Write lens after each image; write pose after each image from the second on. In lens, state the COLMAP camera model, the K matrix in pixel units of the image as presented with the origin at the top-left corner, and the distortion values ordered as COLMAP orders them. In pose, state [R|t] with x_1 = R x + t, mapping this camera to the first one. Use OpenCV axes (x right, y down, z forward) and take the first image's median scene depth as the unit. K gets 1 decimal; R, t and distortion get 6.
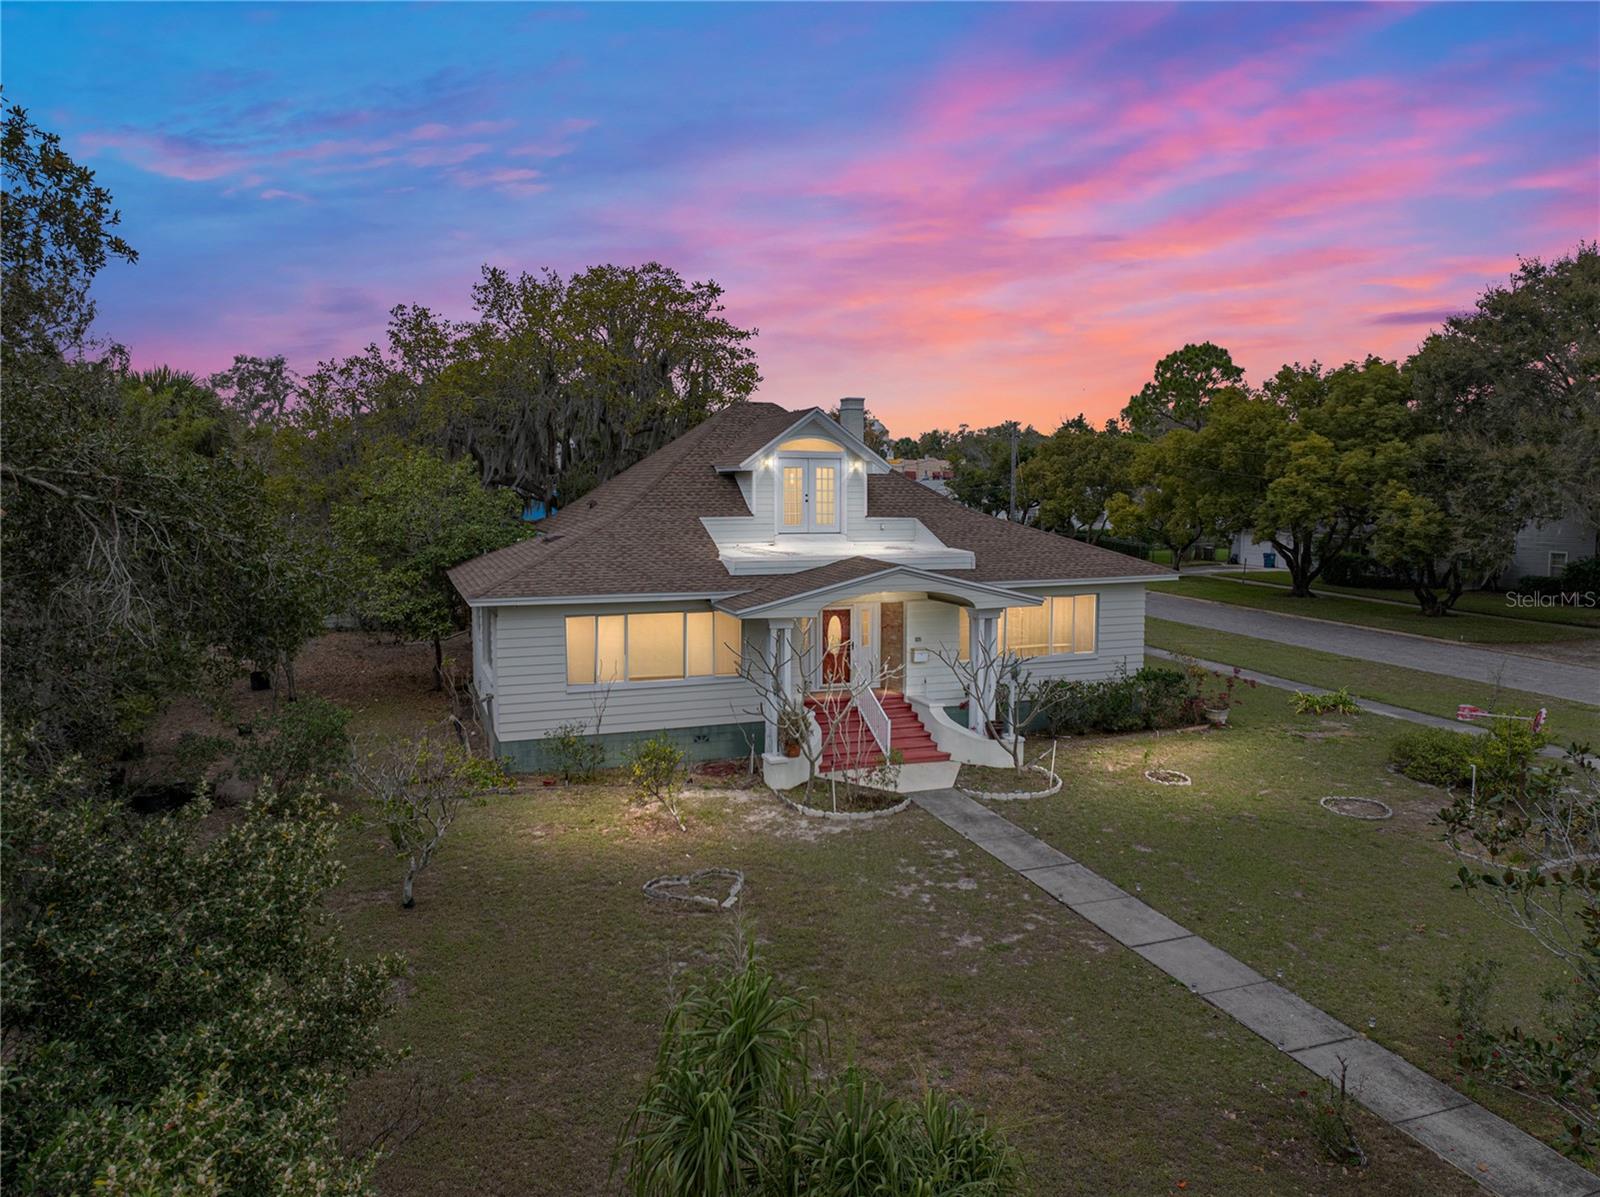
lens RADIAL K [[1104.4, 0, 800.0], [0, 1104.4, 598.5], [0, 0, 1]] dist [-0.003884, -0.000203]
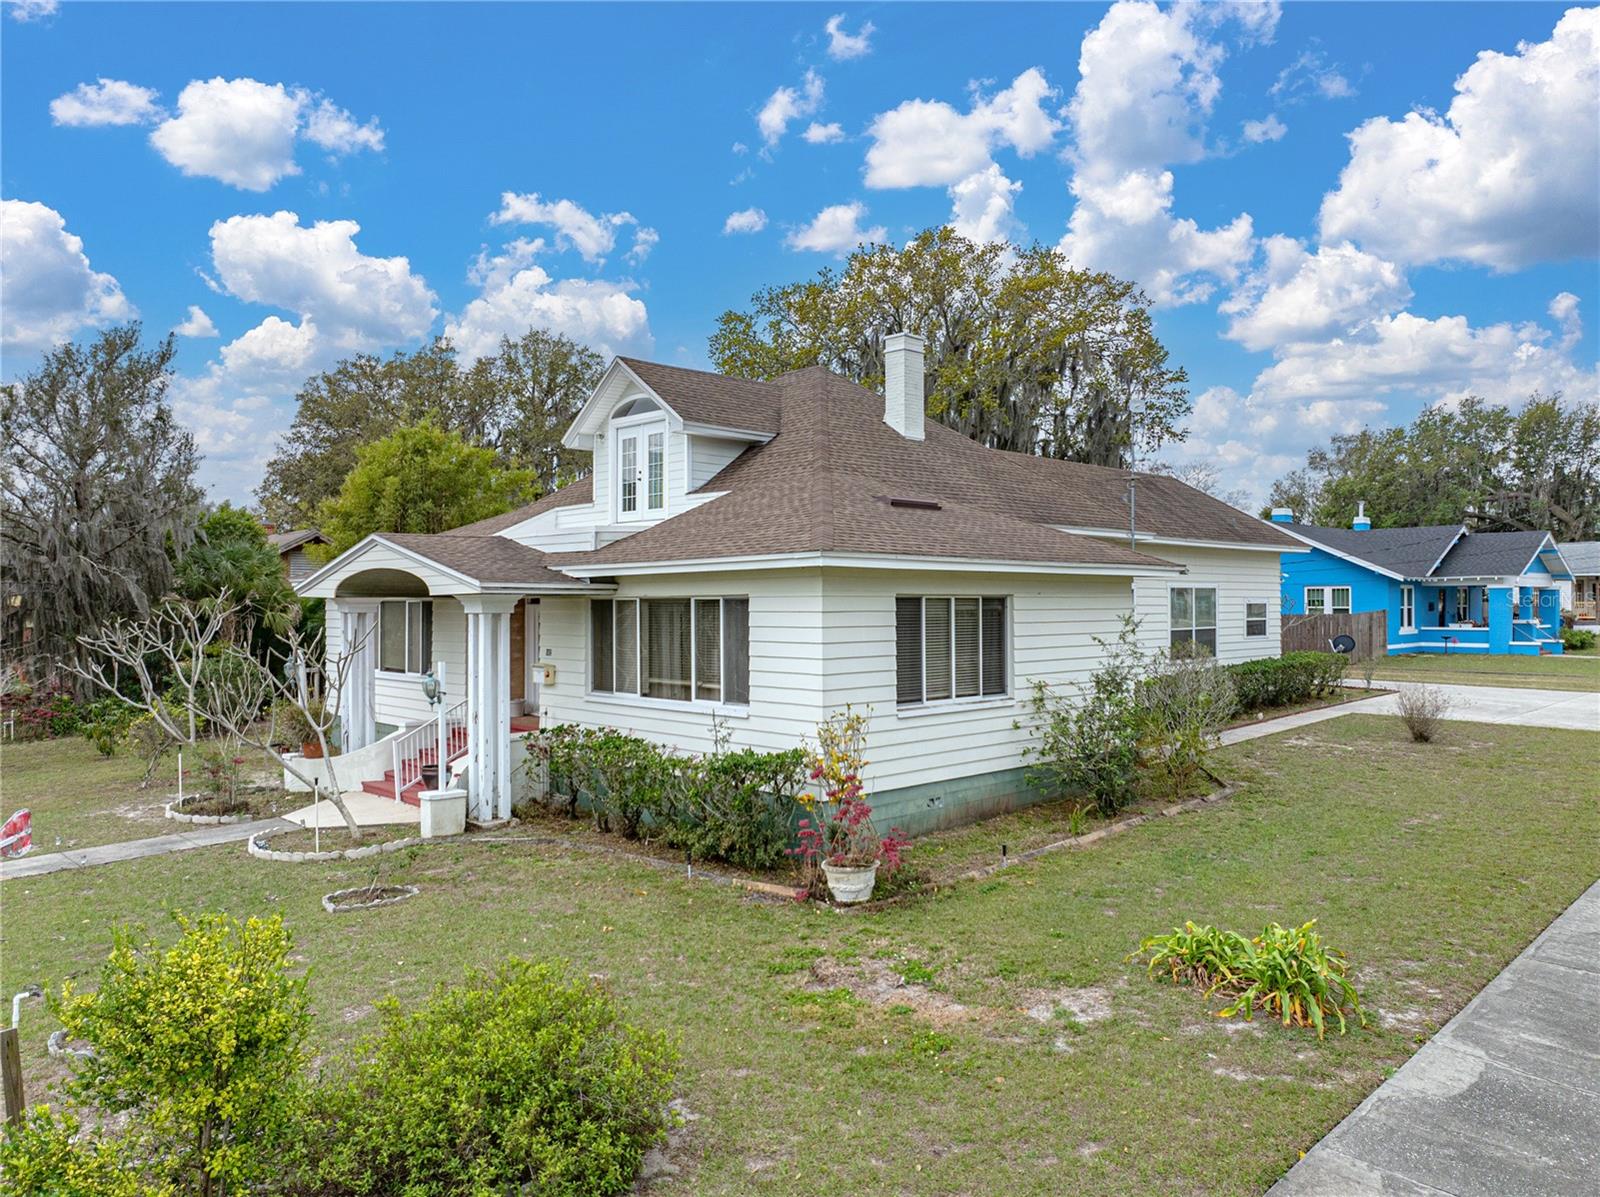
lens RADIAL K [[1138.3, 0, 806.7], [0, 1138.3, 585.5], [0, 0, 1]] dist [-0.023292, 0.006597]
pose [[0.404852, -0.015879, -0.914244, 1.048489], [-0.095813, 0.993608, -0.059686, 0.028572], [0.909348, 0.111760, 0.400743, 1.079992]]
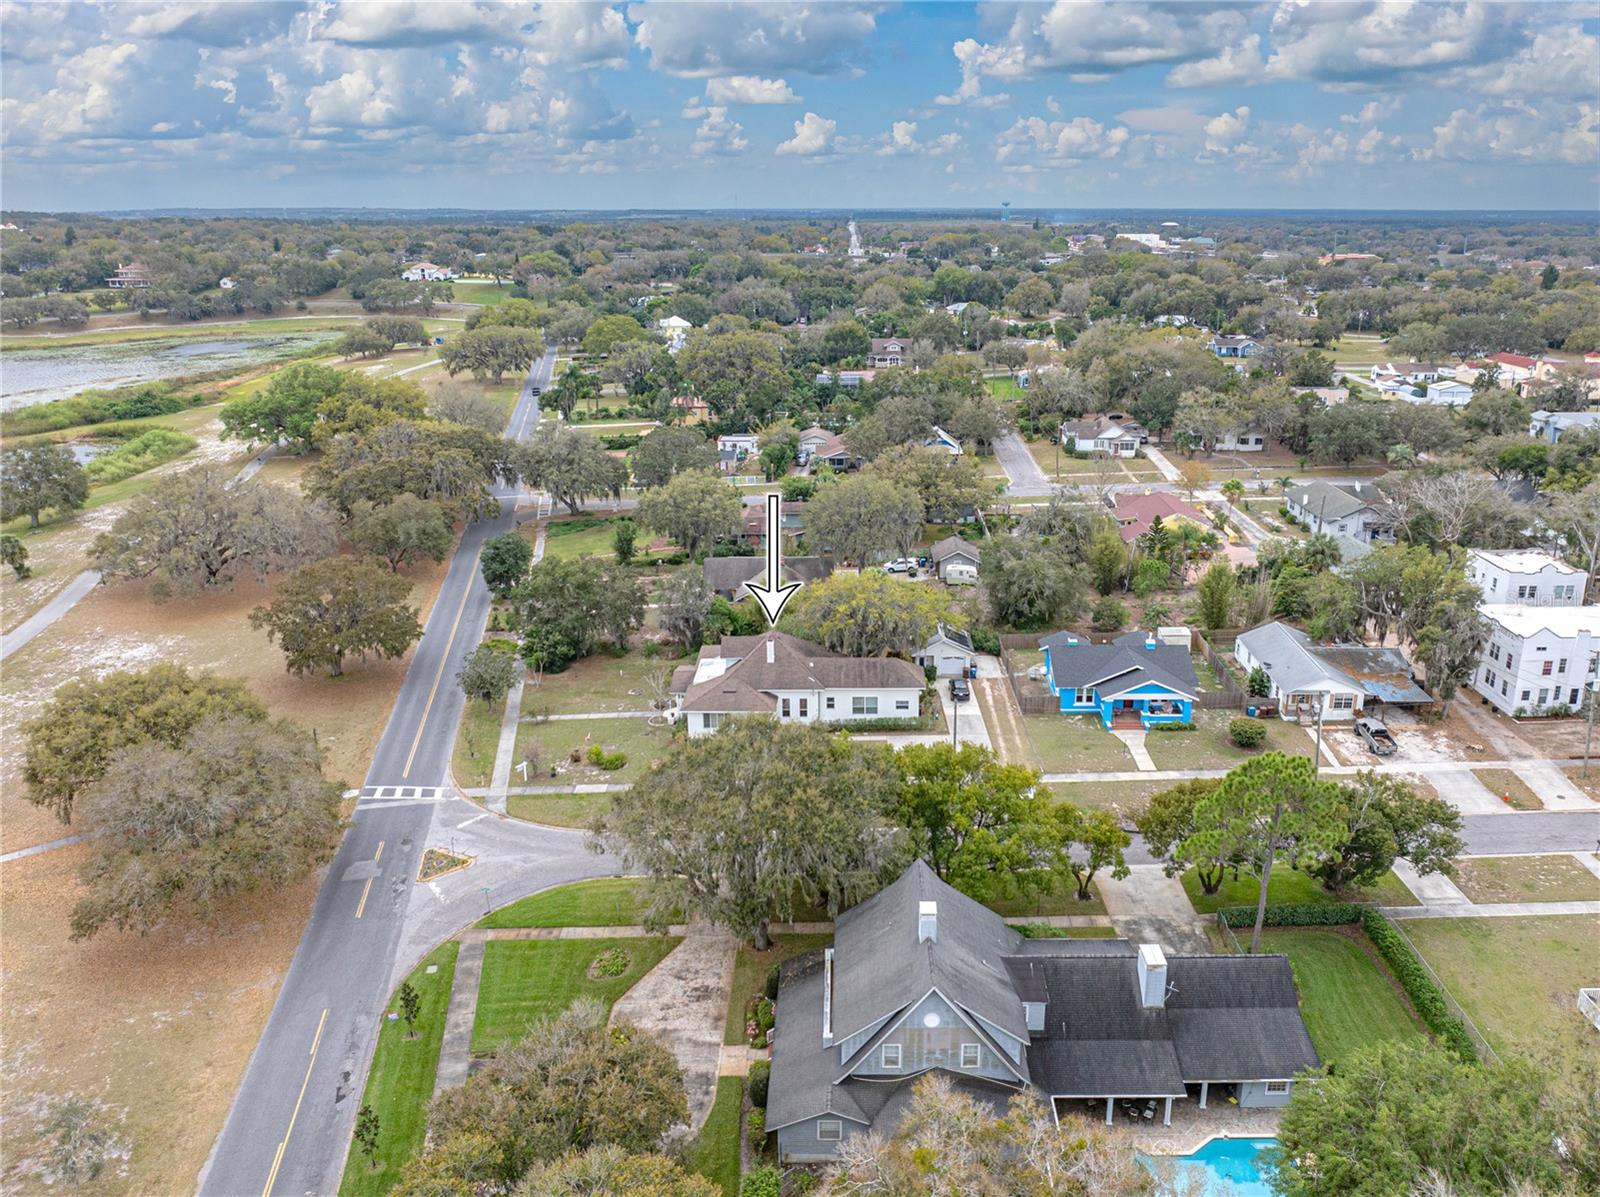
lens RADIAL K [[1218.9, 0, 842.4], [0, 1218.9, 554.1], [0, 0, 1]] dist [-0.020852, 0.008550]
pose [[-0.351971, 0.253346, -0.901073, 4.904587], [-0.099594, 0.947072, 0.305182, -2.412369], [0.930697, 0.197157, -0.308110, 3.546197]]
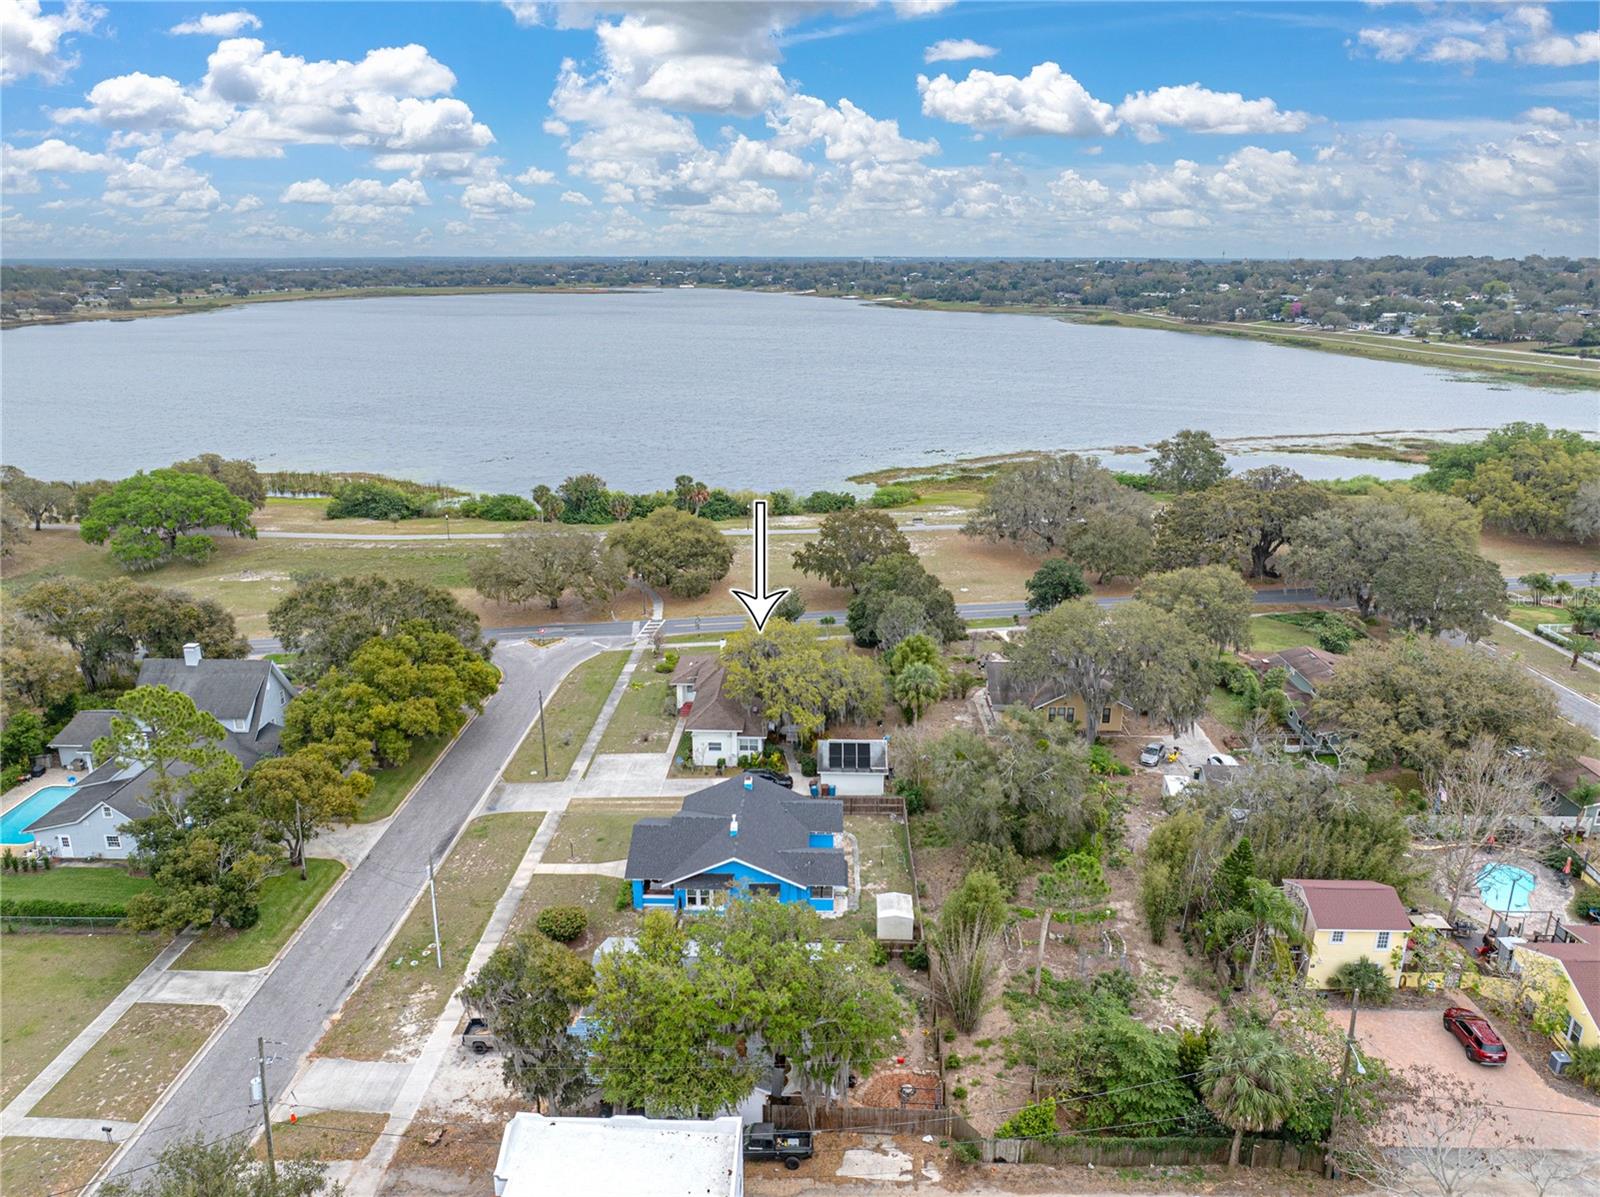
lens RADIAL K [[1138.3, 0, 806.7], [0, 1138.3, 585.5], [0, 0, 1]] dist [-0.023292, 0.006597]
pose [[-0.928717, -0.109957, 0.354110, -2.346172], [0.033678, 0.926056, 0.375881, -2.708430], [-0.369256, 0.361013, -0.856341, 6.297589]]
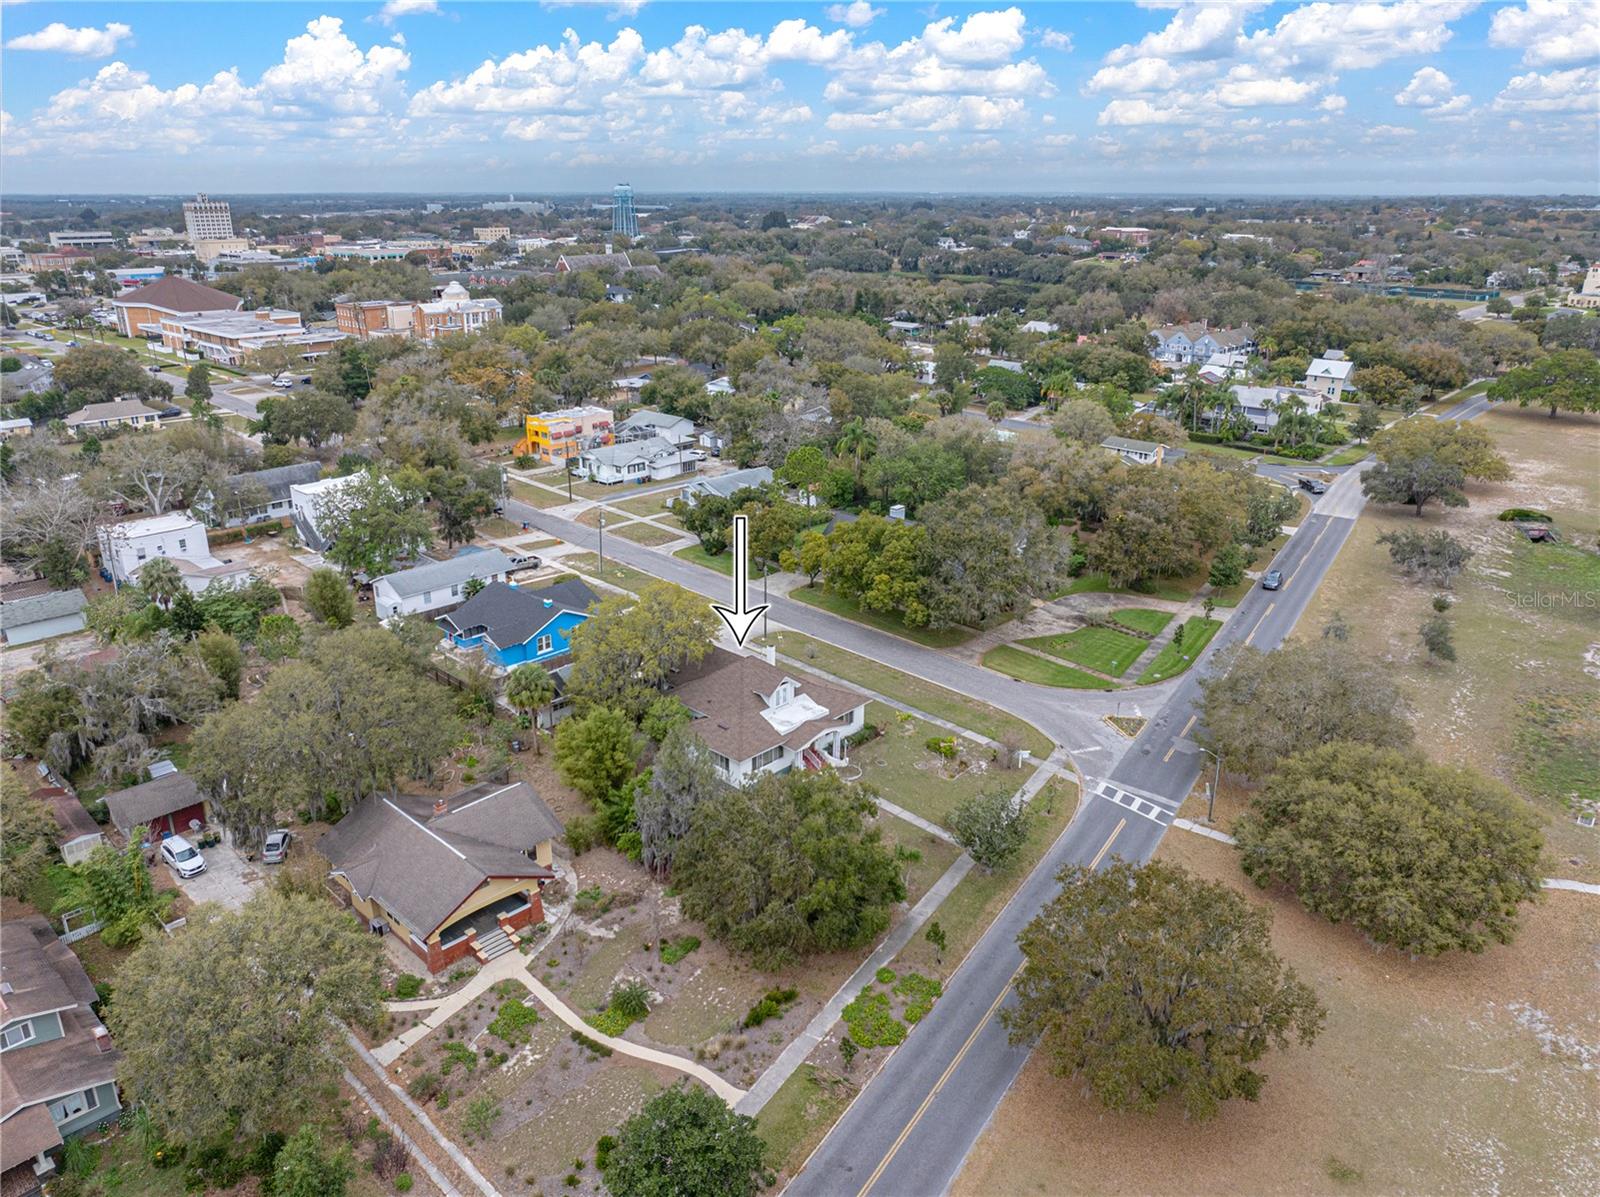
lens RADIAL K [[1123.3, 0, 800.0], [0, 1123.3, 598.5], [0, 0, 1]] dist [-0.014340, 0.000709]
pose [[0.900280, -0.153068, 0.407513, -1.859382], [0.049500, 0.966064, 0.253514, -1.792081], [-0.432489, -0.208062, 0.877305, -2.916578]]
